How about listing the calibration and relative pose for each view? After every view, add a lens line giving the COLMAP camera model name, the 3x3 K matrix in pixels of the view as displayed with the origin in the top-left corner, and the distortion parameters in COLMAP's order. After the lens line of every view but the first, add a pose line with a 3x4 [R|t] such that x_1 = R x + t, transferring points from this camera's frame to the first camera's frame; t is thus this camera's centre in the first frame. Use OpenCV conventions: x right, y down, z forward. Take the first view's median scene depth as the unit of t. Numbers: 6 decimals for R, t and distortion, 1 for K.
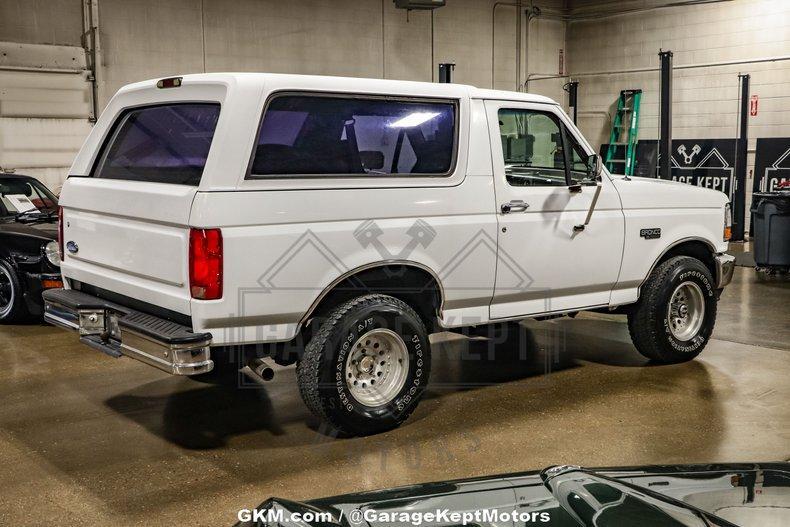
lens RADIAL K [[993.2, 0, 395.0], [0, 993.2, 263.5], [0, 0, 1]] dist [-0.081946, 0.595923]
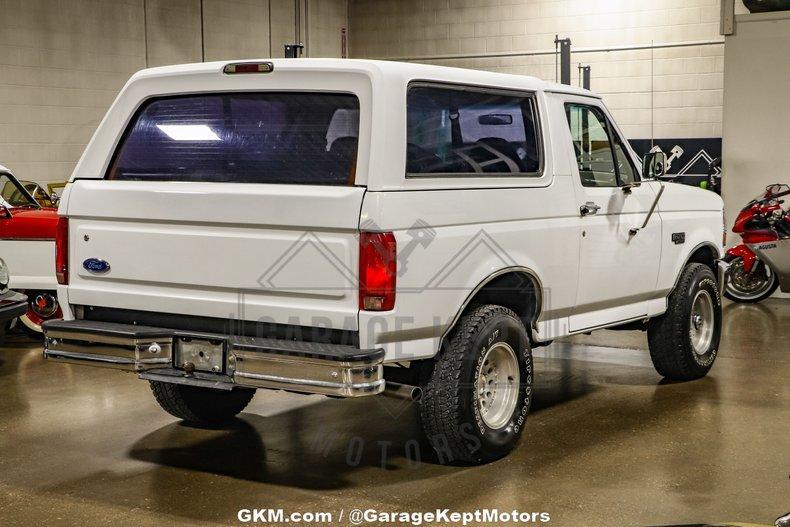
lens RADIAL K [[1342.6, 0, 395.0], [0, 1342.6, 263.5], [0, 0, 1]] dist [0.215236, 0.020170]
pose [[0.945604, -0.026271, 0.324257, -0.457183], [0.037704, 0.998867, -0.029024, 0.023116], [-0.323128, 0.039671, 0.945524, -0.126983]]
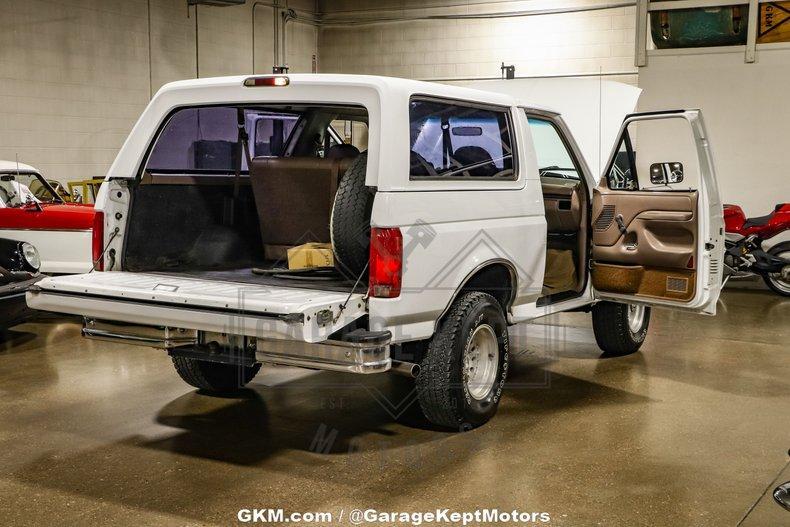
lens RADIAL K [[1090.7, 0, 395.0], [0, 1090.7, 263.5], [0, 0, 1]] dist [0.100929, 0.044207]
pose [[0.927476, -0.022987, 0.373175, -0.479794], [0.031027, 0.999398, -0.015552, 0.014815], [-0.372593, 0.026003, 0.927631, -0.031682]]
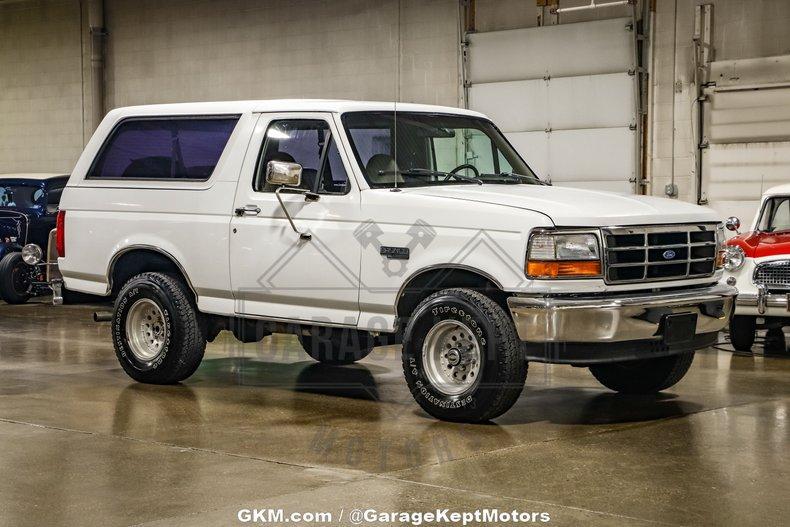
lens RADIAL K [[1466.6, 0, 395.0], [0, 1466.6, 263.5], [0, 0, 1]] dist [0.027912, 0.017905]
pose [[0.181916, 0.054146, -0.981822, 1.714904], [-0.117932, 0.992477, 0.032882, -0.071202], [0.976216, 0.109807, 0.186933, 0.860181]]
